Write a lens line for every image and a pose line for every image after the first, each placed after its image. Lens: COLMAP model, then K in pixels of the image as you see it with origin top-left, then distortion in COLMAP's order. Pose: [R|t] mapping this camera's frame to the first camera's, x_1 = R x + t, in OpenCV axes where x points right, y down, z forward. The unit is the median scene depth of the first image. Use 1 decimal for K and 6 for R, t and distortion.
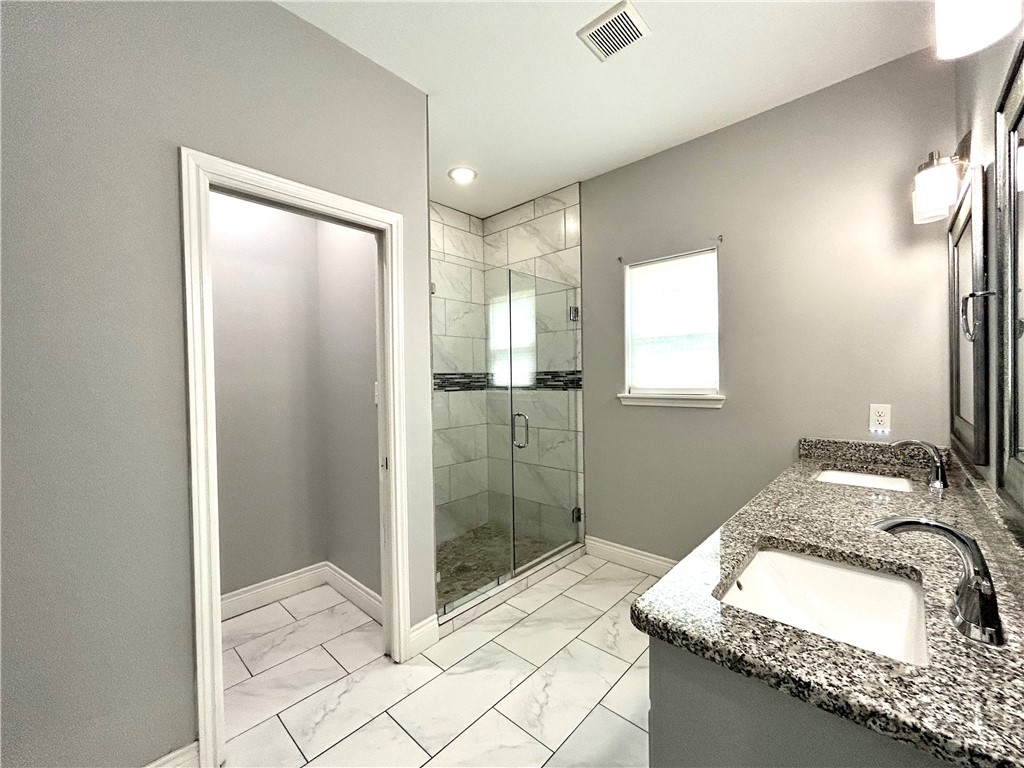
lens RADIAL K [[413.7, 0, 507.0], [0, 413.7, 381.9], [0, 0, 1]] dist [-0.001566, 0.000853]
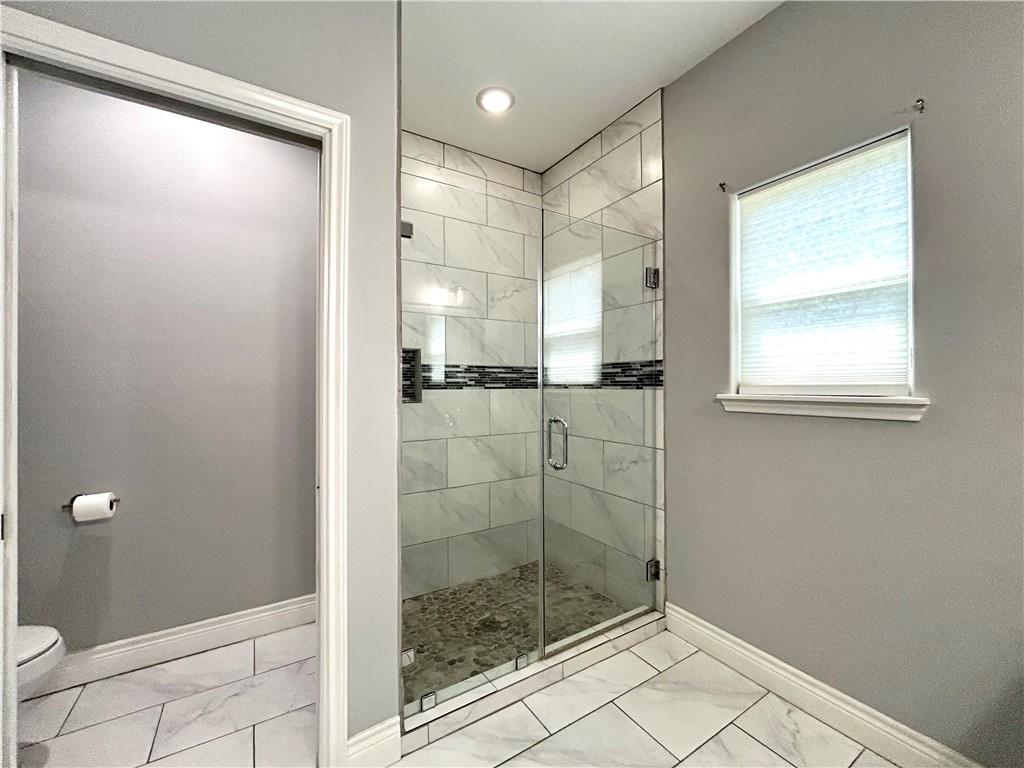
lens RADIAL K [[413.7, 0, 508.9], [0, 413.7, 382.9], [0, 0, 1]] dist [-0.001566, 0.000853]
pose [[0.965184, 0.011479, -0.261321, 0.113591], [-0.014853, 0.999830, -0.010939, 0.021740], [0.261151, 0.014440, 0.965190, 0.271560]]
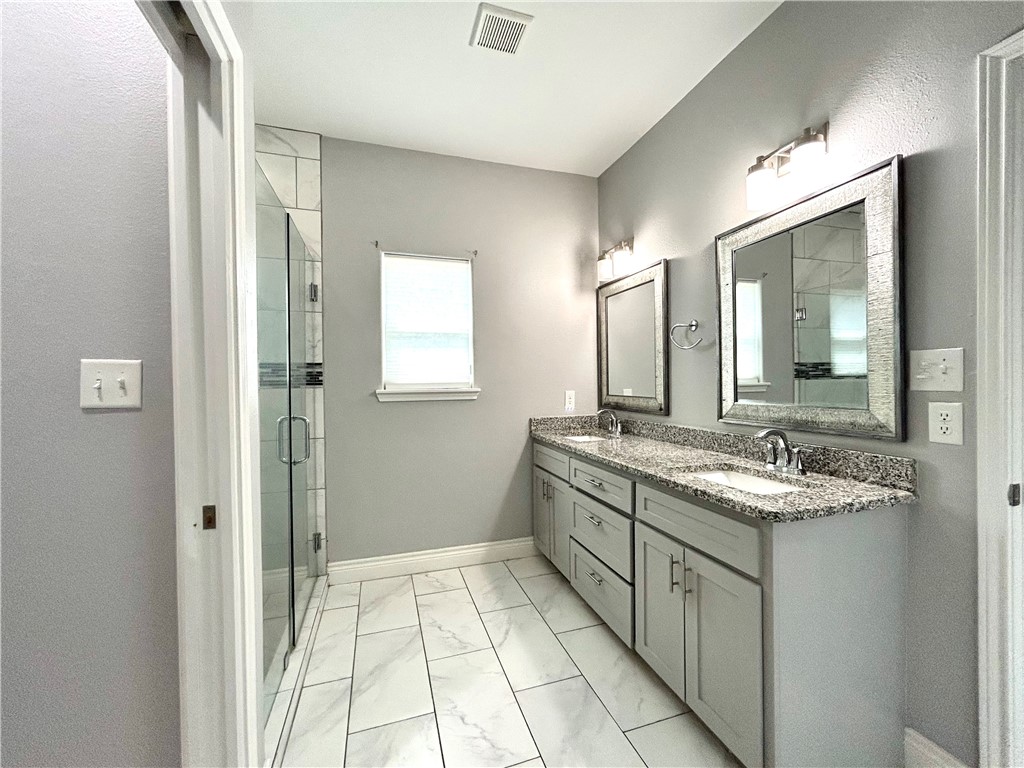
lens RADIAL K [[413.7, 0, 512.3], [0, 413.7, 381.9], [0, 0, 1]] dist [-0.001566, 0.000853]
pose [[0.492847, 0.009213, 0.870067, -0.347745], [0.012713, 0.999761, -0.017788, 0.029002], [-0.870023, 0.019828, 0.492612, 0.270192]]
